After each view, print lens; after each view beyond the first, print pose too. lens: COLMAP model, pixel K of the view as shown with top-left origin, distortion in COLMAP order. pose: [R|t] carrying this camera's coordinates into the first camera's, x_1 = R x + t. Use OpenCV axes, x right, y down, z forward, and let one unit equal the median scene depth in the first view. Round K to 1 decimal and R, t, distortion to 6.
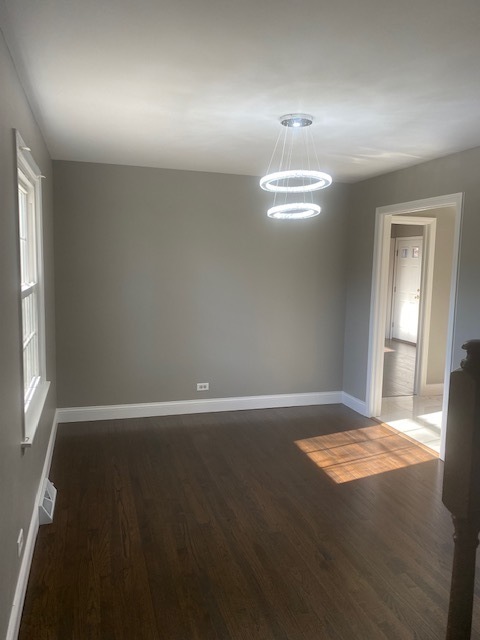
lens RADIAL K [[494.0, 0, 240.0], [0, 494.0, 320.0], [0, 0, 1]] dist [0.000410, -0.006378]
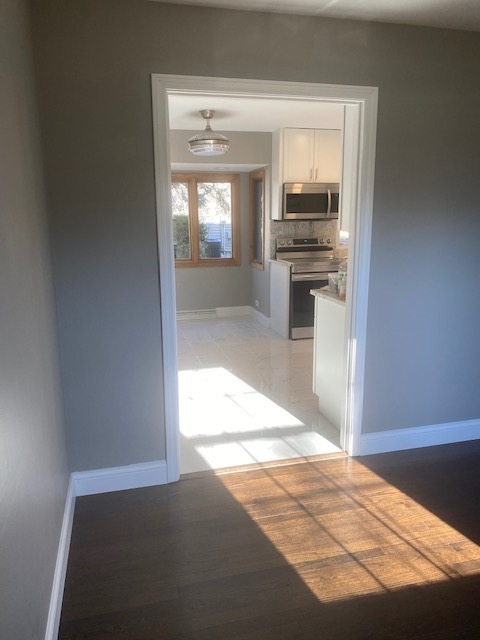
lens RADIAL K [[480.8, 0, 240.0], [0, 480.8, 320.0], [0, 0, 1]] dist [0.004020, 0.000727]
pose [[0.043027, -0.233838, 0.971323, -0.244008], [0.136091, 0.964533, 0.226175, -0.099345], [-0.989761, 0.122457, 0.073324, 0.987776]]
